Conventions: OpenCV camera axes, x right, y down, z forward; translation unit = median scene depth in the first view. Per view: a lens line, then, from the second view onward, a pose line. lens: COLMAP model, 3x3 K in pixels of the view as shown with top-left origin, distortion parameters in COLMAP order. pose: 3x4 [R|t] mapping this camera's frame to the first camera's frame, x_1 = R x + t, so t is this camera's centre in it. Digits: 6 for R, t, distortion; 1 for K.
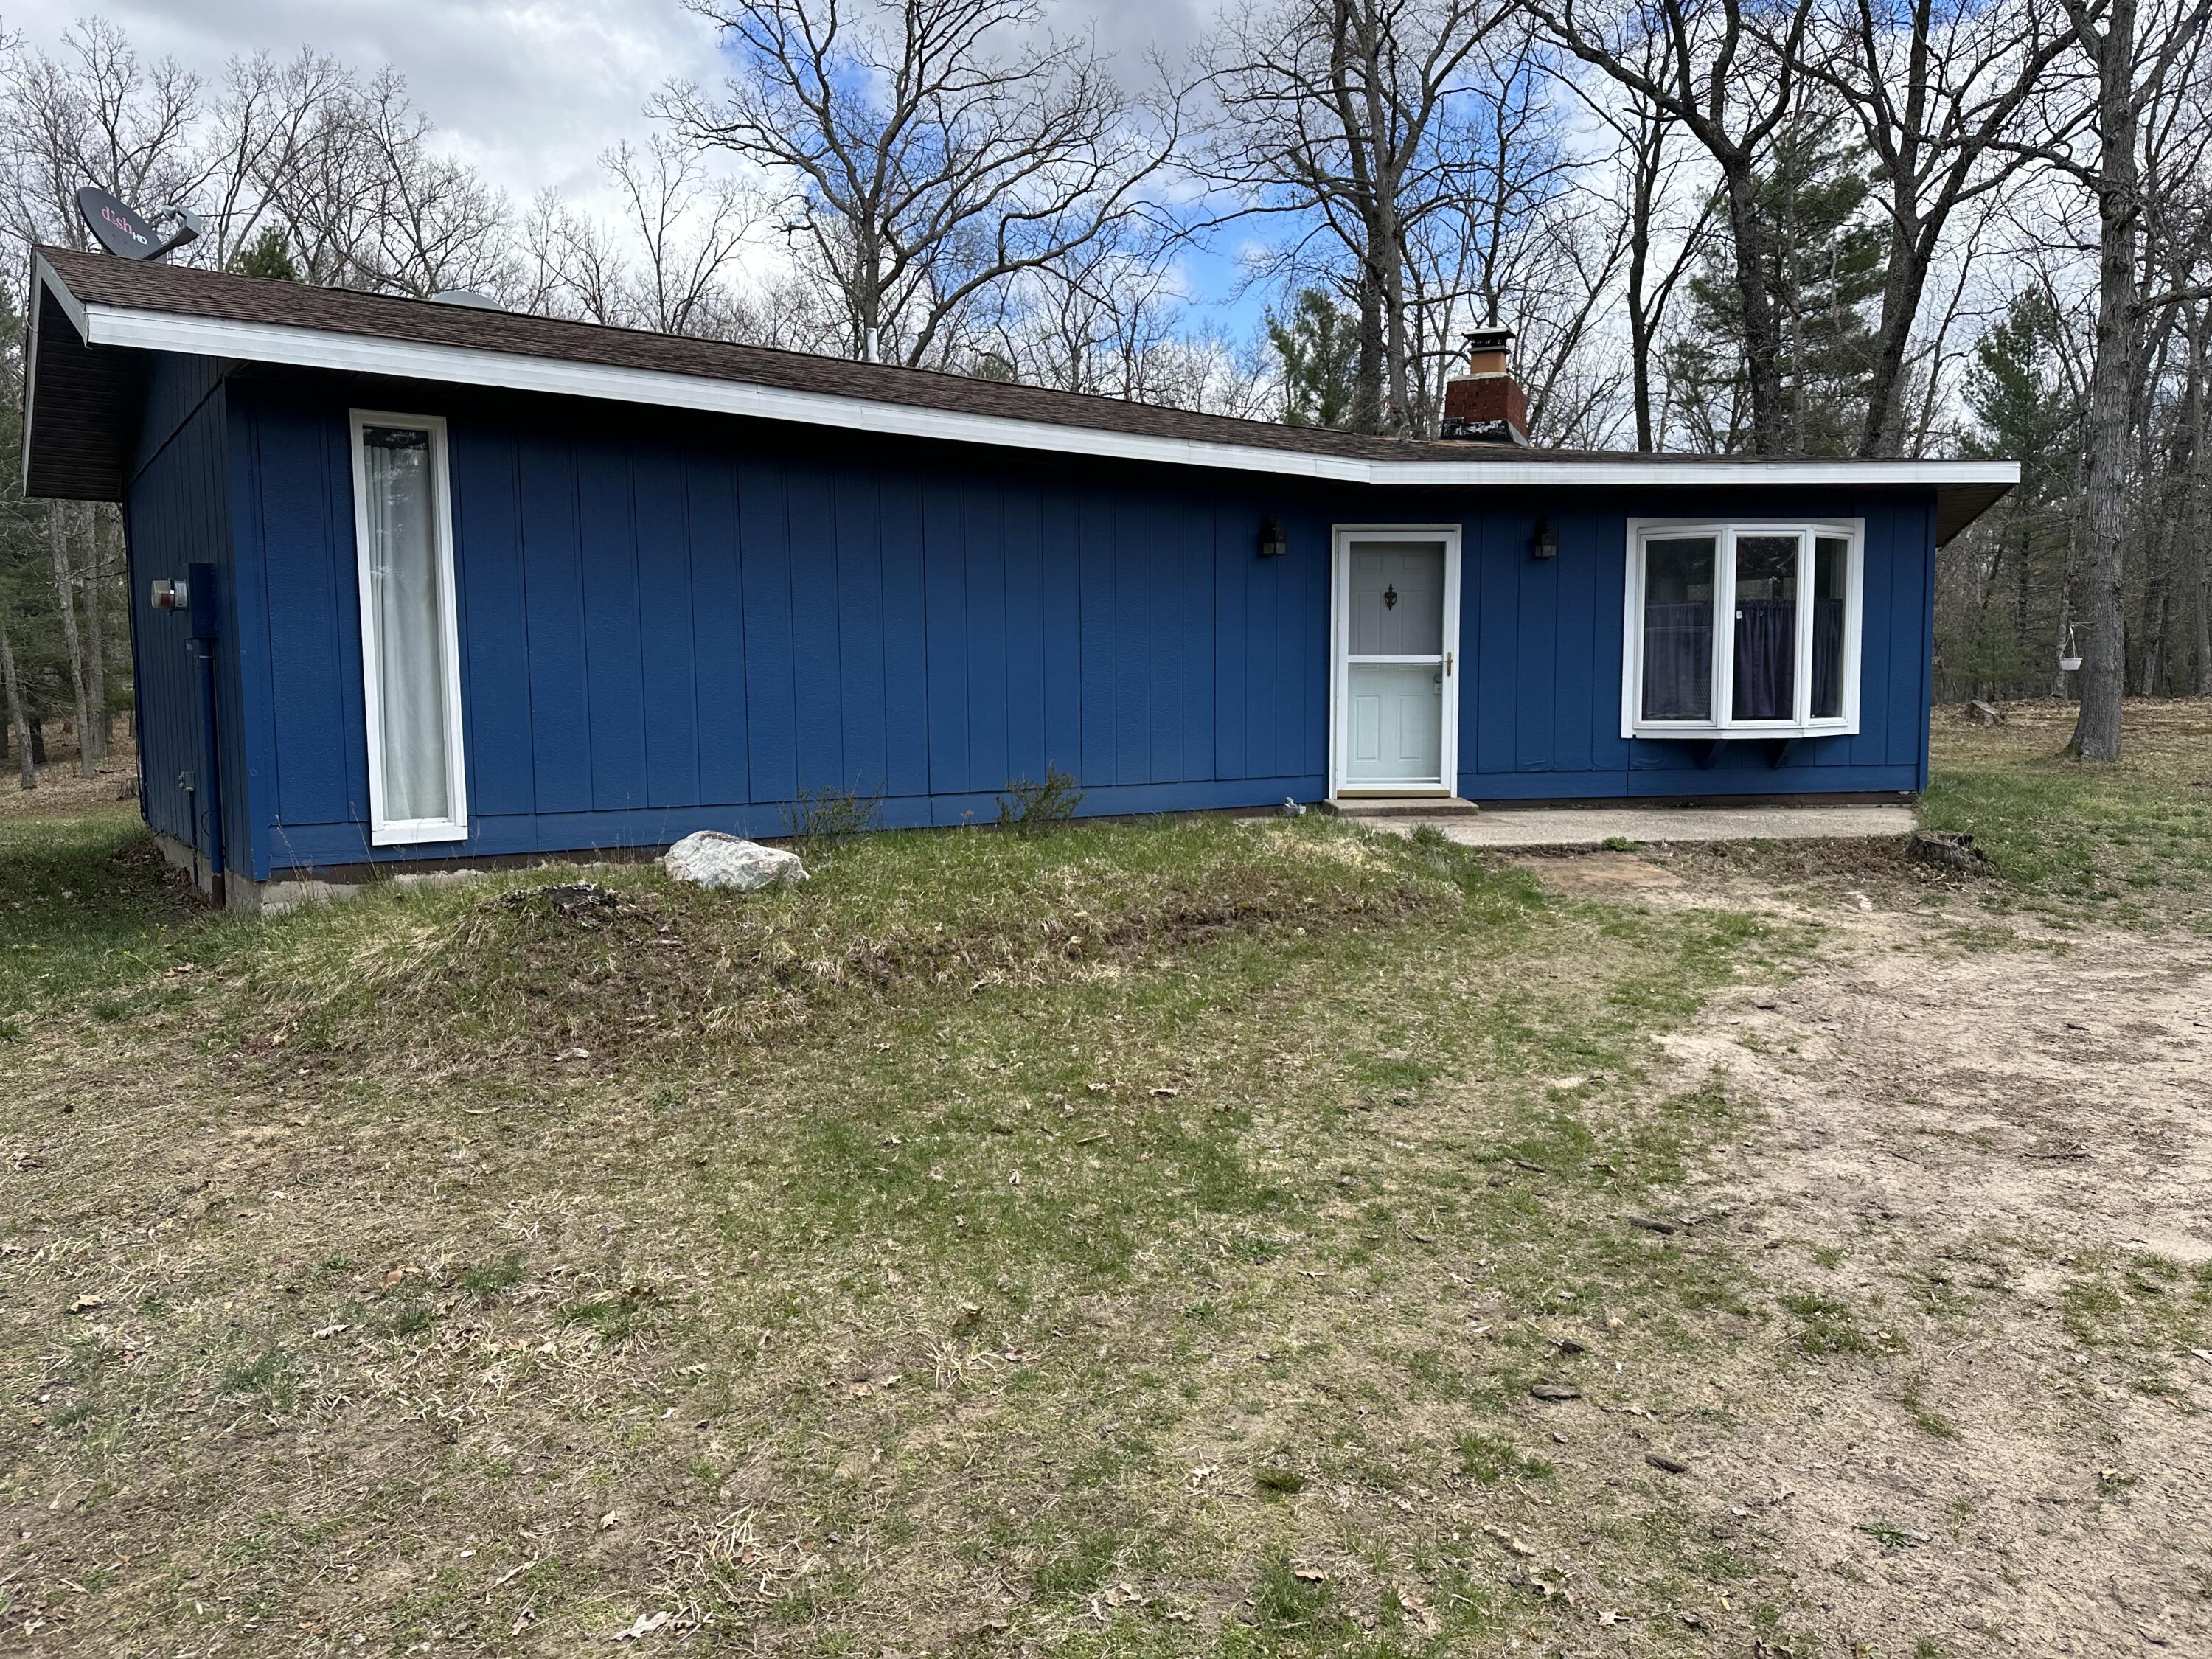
lens RADIAL K [[1554.0, 0, 1109.1], [0, 1554.0, 827.9], [0, 0, 1]] dist [0.043369, -0.040179]
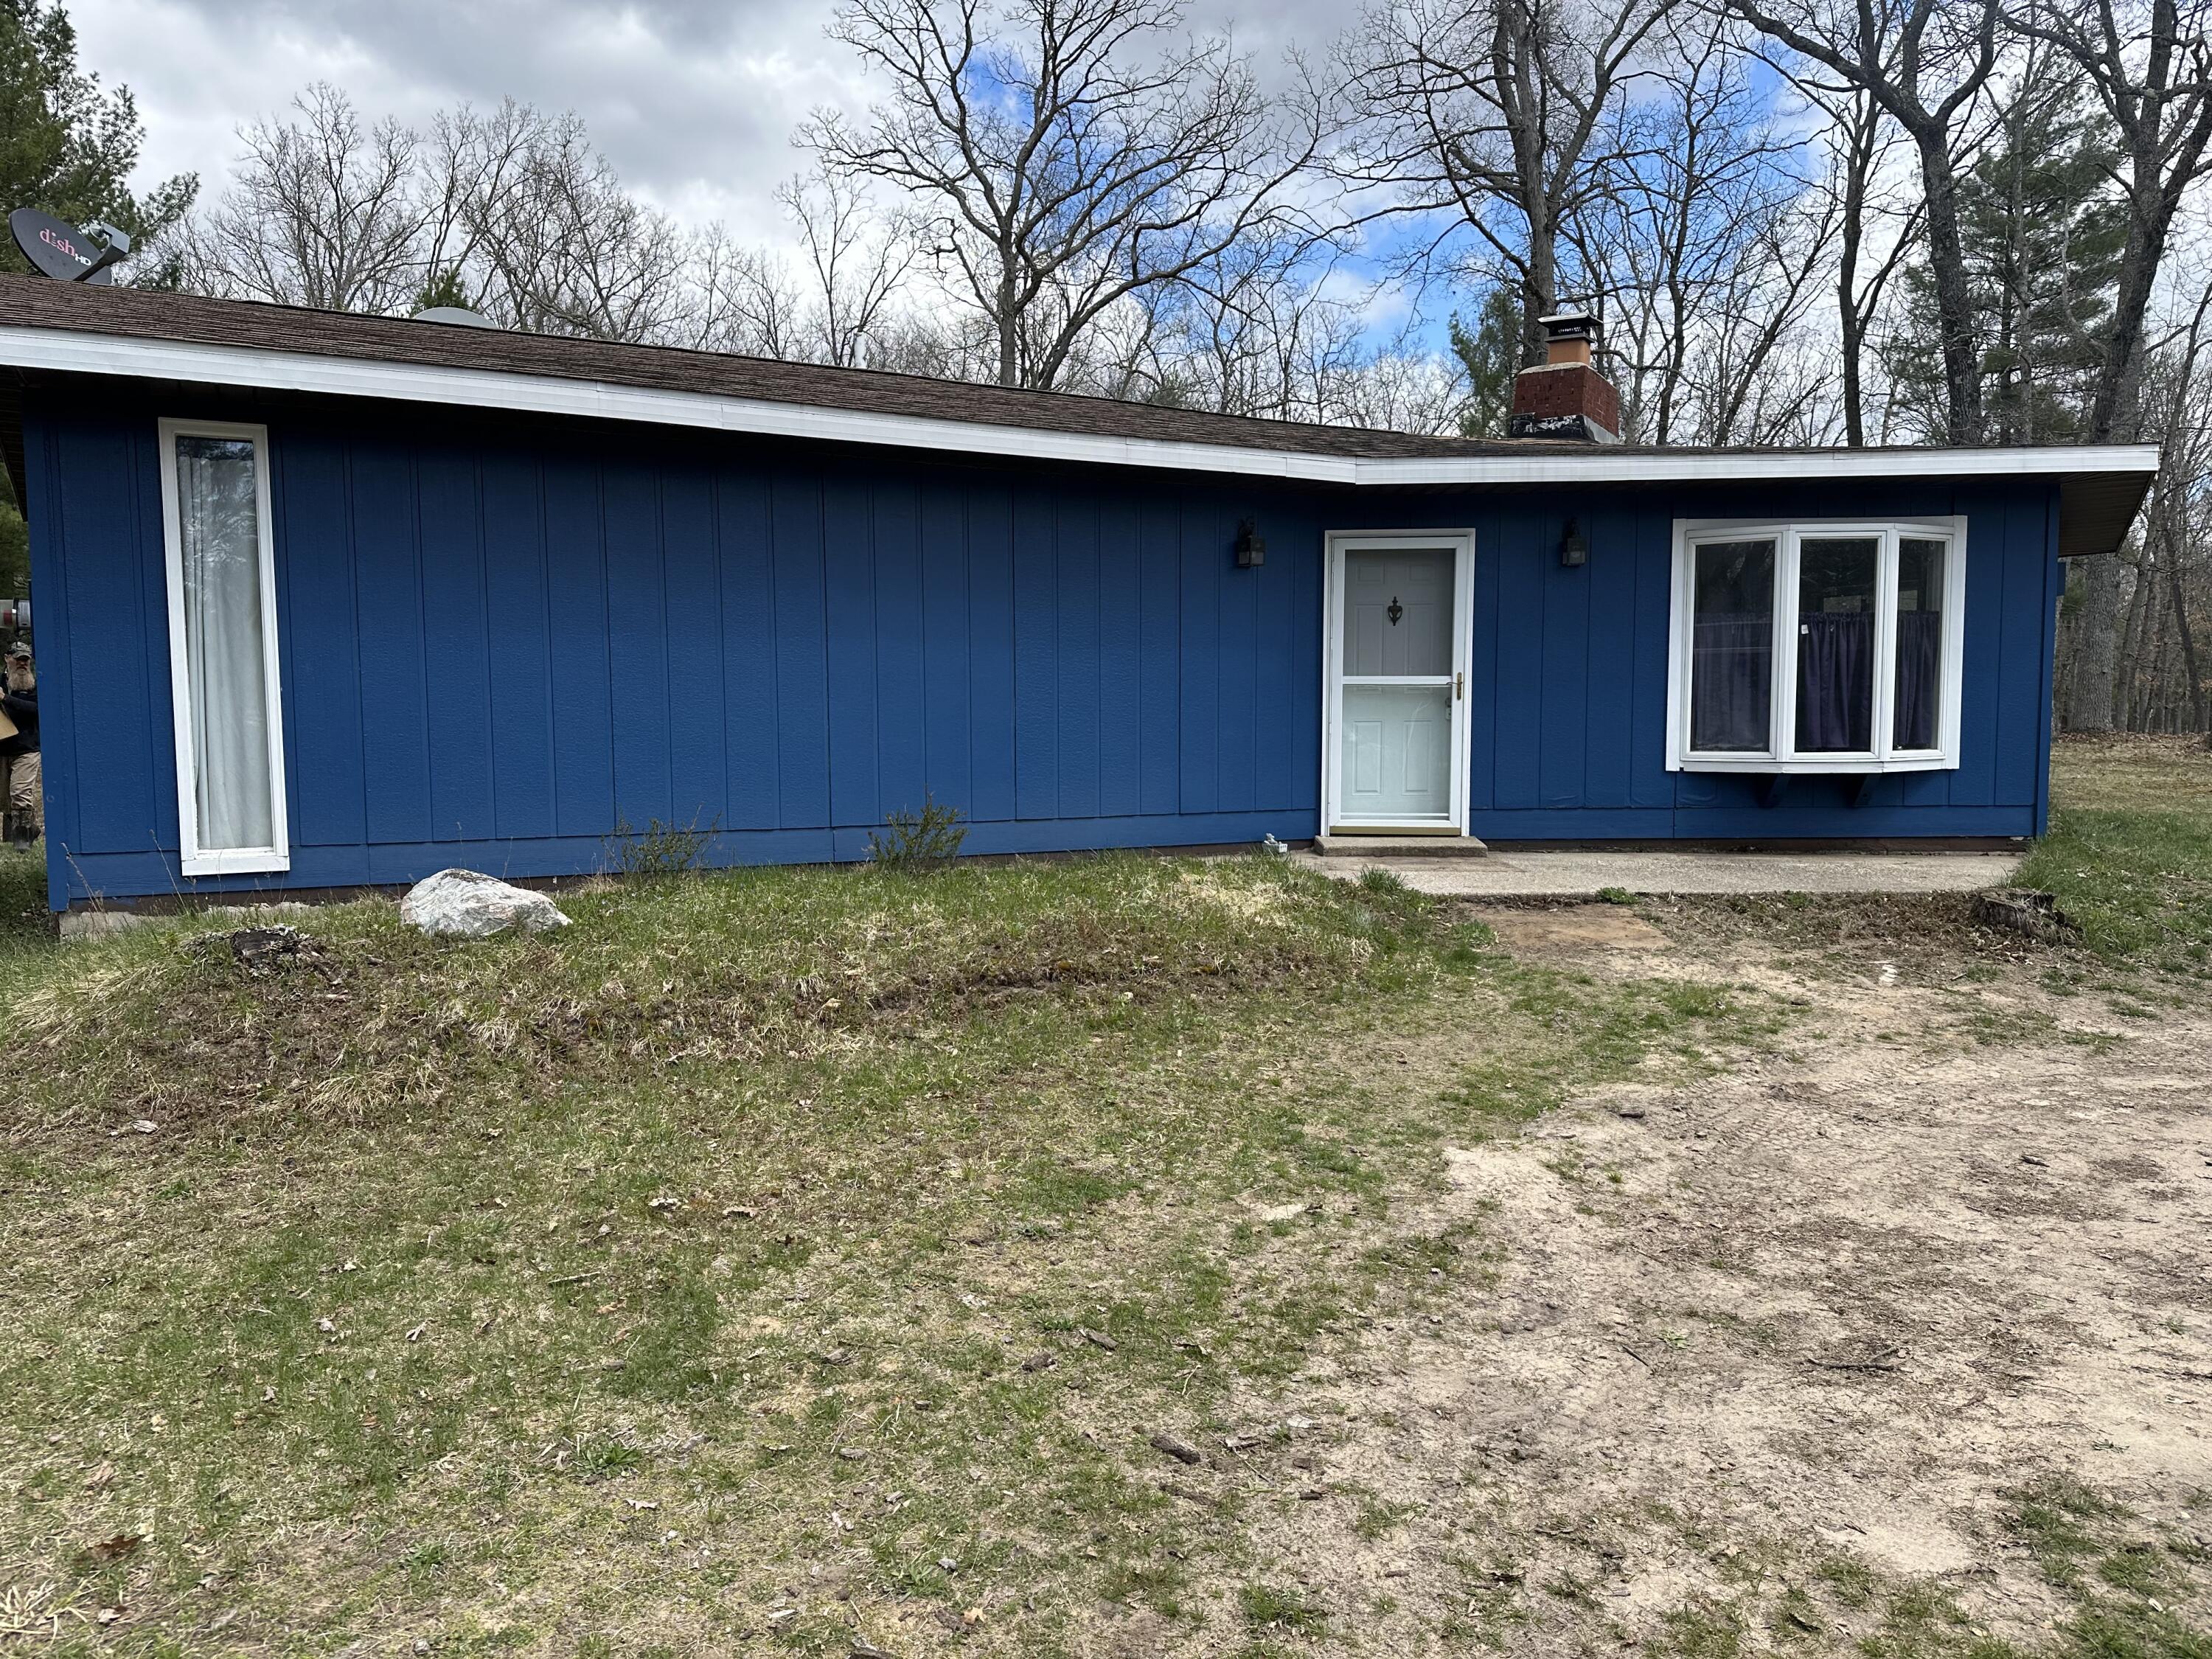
lens RADIAL K [[1554.0, 0, 1096.8], [0, 1554.0, 832.9], [0, 0, 1]] dist [0.043369, -0.040179]
pose [[0.989379, 0.014509, -0.144633, 0.145654], [-0.016081, 0.999824, -0.009705, -0.009763], [0.144467, 0.011927, 0.989438, 0.093459]]
